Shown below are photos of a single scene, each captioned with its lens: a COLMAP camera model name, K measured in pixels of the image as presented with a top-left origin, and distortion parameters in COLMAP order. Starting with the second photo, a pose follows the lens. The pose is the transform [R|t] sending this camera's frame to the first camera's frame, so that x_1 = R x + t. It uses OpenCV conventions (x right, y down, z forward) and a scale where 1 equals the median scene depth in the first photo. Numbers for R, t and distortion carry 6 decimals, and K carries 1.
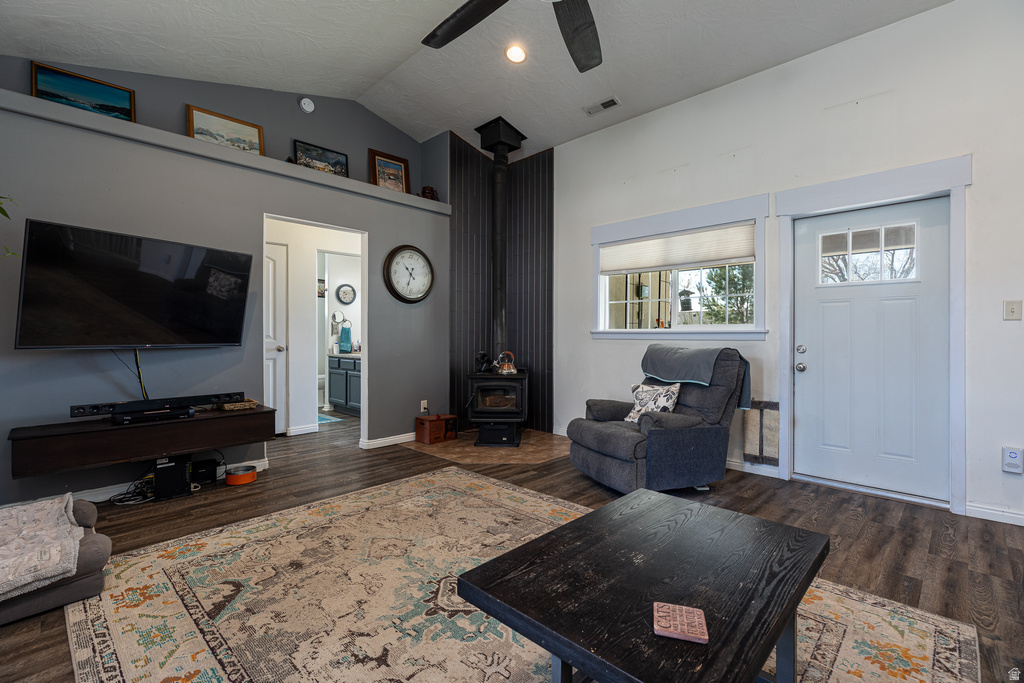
lens RADIAL K [[458.0, 0, 510.3], [0, 458.0, 333.1], [0, 0, 1]] dist [0.001109, 0.000386]
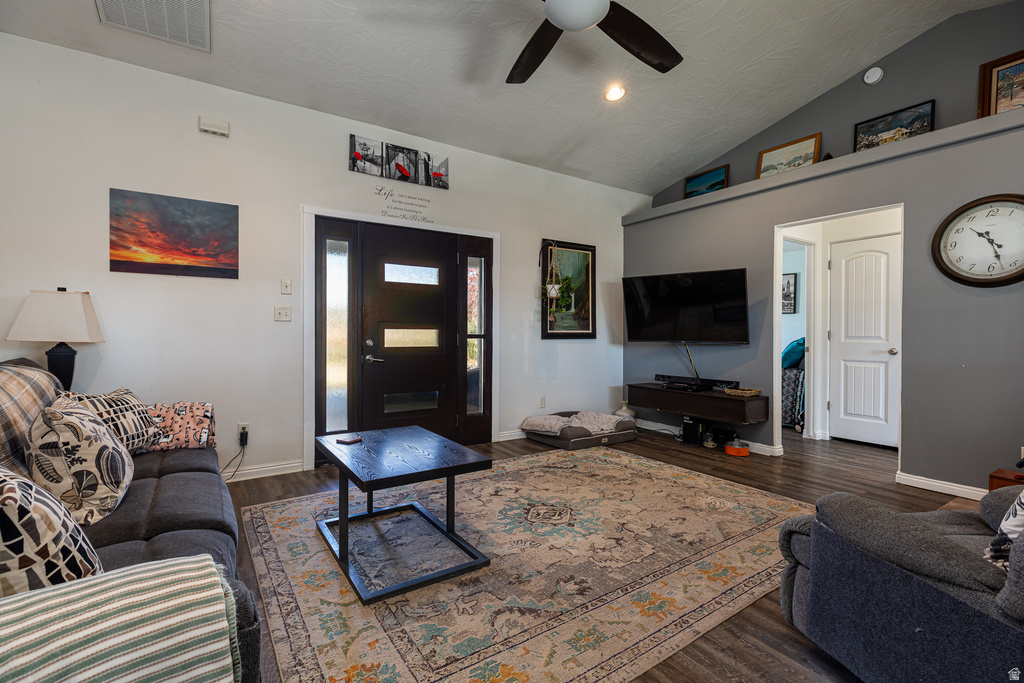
lens RADIAL K [[458.0, 0, 510.3], [0, 458.0, 333.1], [0, 0, 1]] dist [0.001109, 0.000386]
pose [[-0.203712, -0.002655, -0.979027, 0.914460], [-0.001862, 0.999996, -0.002324, 0.003554], [0.979029, 0.001350, -0.203716, 0.803005]]
